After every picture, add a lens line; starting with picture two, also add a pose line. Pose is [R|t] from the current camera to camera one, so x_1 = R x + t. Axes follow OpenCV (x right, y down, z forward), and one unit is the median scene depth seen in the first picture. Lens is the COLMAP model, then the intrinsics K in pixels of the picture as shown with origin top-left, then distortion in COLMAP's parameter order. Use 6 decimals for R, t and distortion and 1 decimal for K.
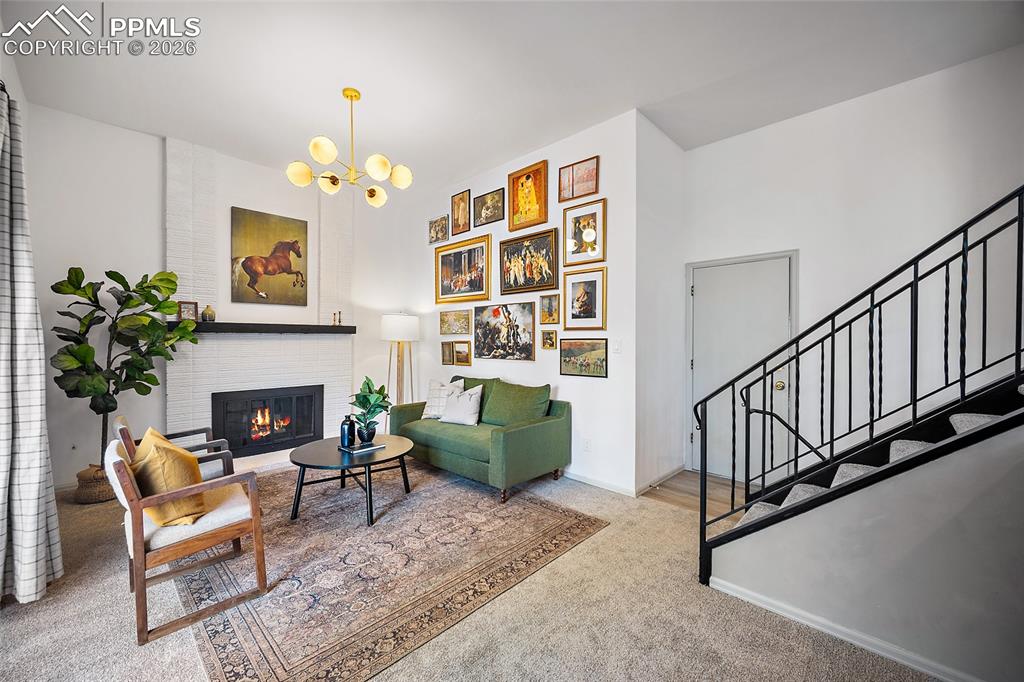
lens RADIAL K [[408.1, 0, 504.9], [0, 408.1, 345.8], [0, 0, 1]] dist [-0.001033, -0.000096]
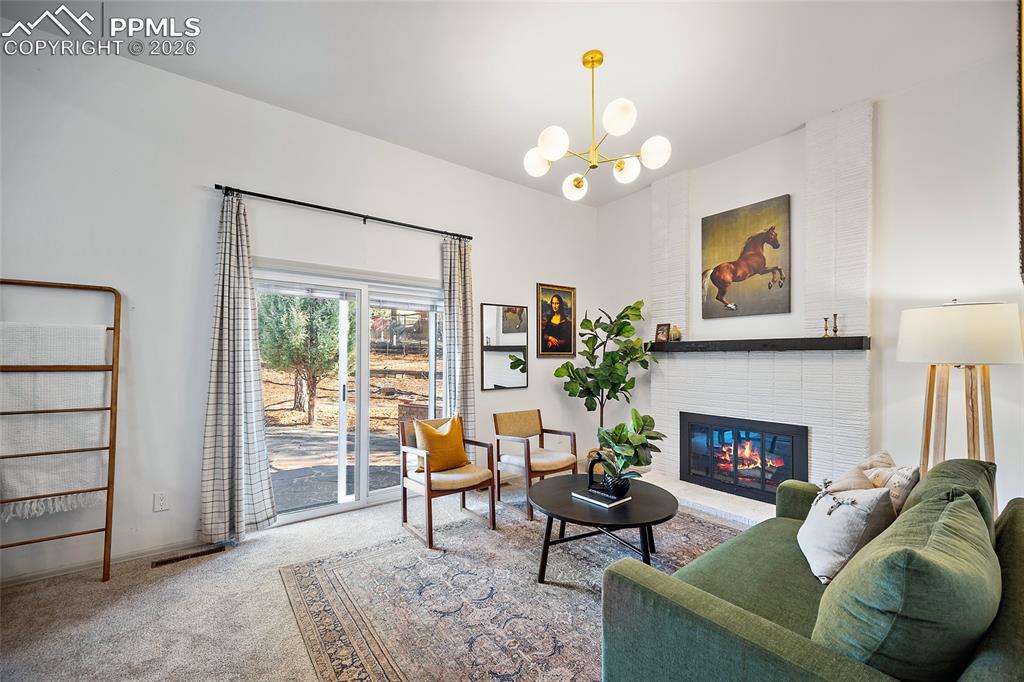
lens RADIAL K [[406.1, 0, 507.3], [0, 406.1, 356.7], [0, 0, 1]] dist [-0.001982, -0.000244]
pose [[-0.160771, -0.001736, -0.986990, 0.334953], [-0.018334, 0.999831, 0.001228, -0.012843], [0.986821, 0.018293, -0.160776, 0.710963]]
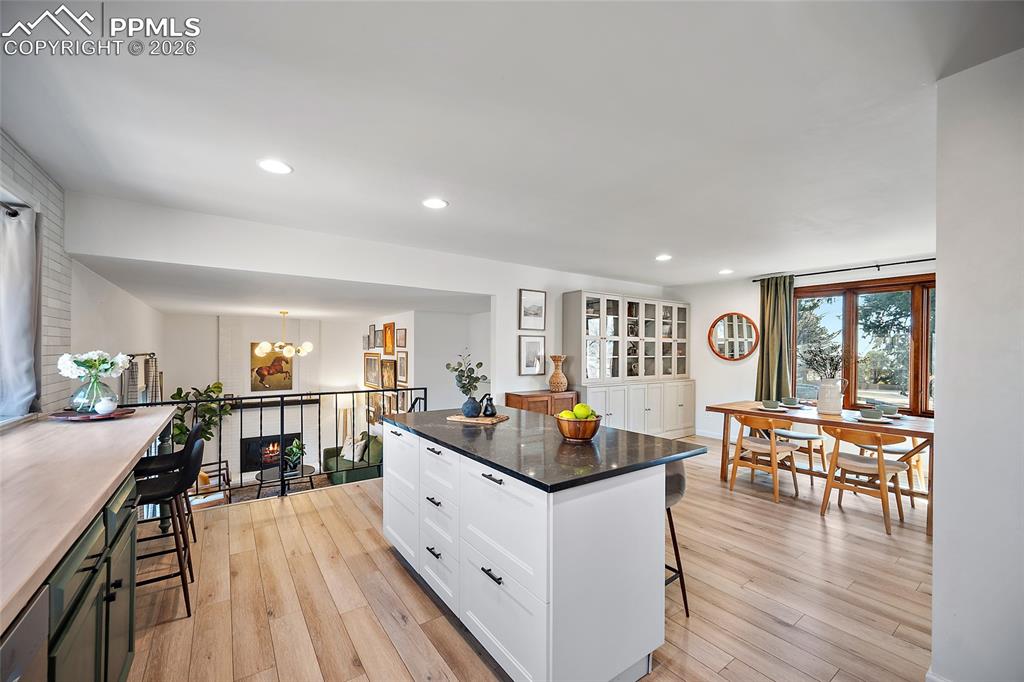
lens RADIAL K [[402.4, 0, 505.1], [0, 402.4, 350.2], [0, 0, 1]] dist [-0.001987, -0.000134]
pose [[0.984029, -0.001034, -0.178007, 0.885679], [-0.002032, 0.999853, -0.017043, -0.276919], [0.177998, 0.017133, 0.983882, -0.695662]]
